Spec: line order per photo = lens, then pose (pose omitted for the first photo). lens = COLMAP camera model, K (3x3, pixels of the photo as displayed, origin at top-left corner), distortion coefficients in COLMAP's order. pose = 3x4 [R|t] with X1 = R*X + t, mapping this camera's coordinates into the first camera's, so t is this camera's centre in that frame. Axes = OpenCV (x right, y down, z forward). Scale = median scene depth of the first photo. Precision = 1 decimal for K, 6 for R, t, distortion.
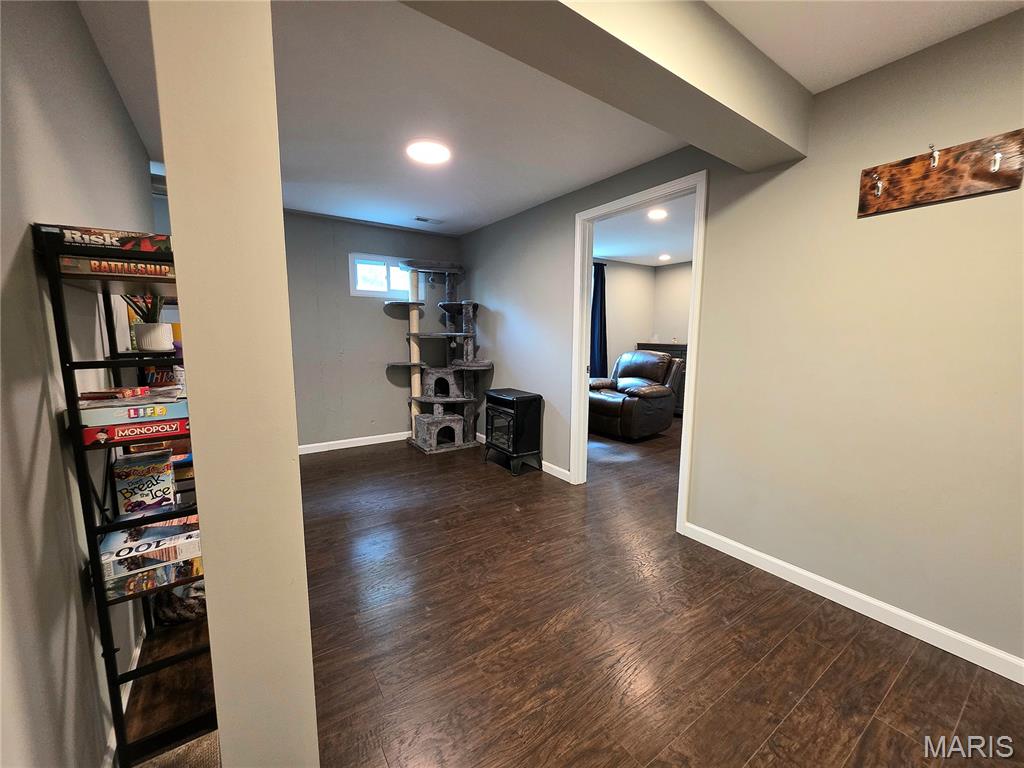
lens RADIAL K [[409.0, 0, 513.9], [0, 409.0, 385.9], [0, 0, 1]] dist [0.003250, -0.000612]
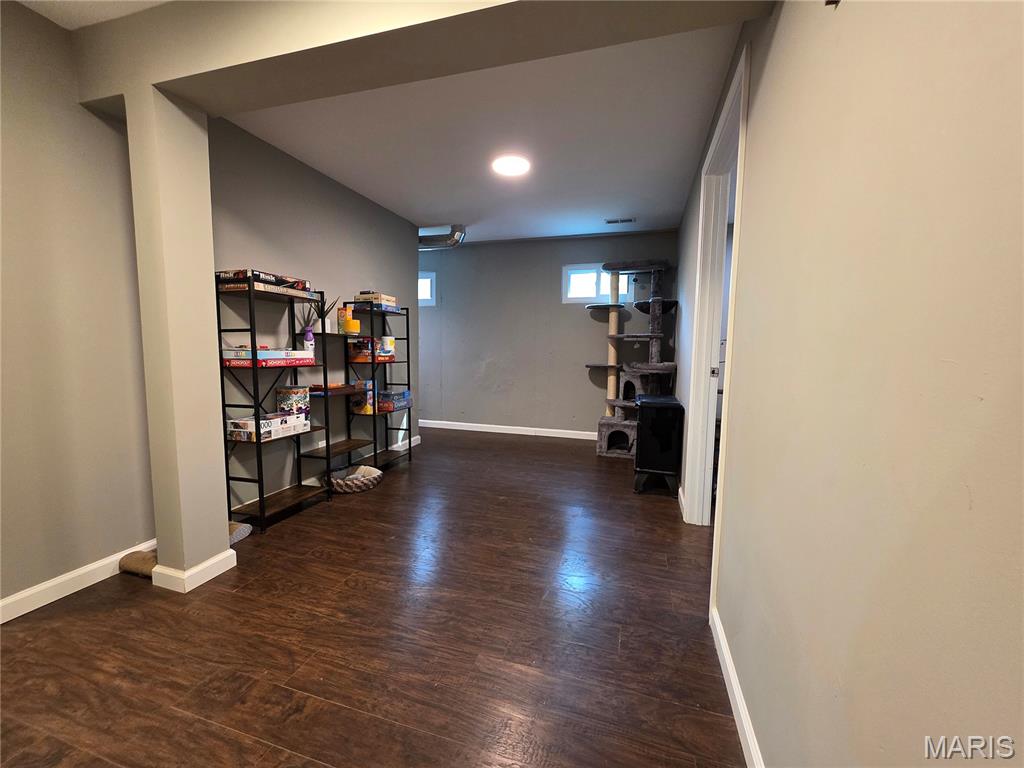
lens RADIAL K [[409.0, 0, 514.2], [0, 409.0, 386.8], [0, 0, 1]] dist [0.003250, -0.000612]
pose [[0.619229, 0.073747, -0.781740, 0.644698], [-0.108206, 0.994096, 0.008068, 0.023849], [0.777719, 0.079593, 0.623553, 0.314357]]
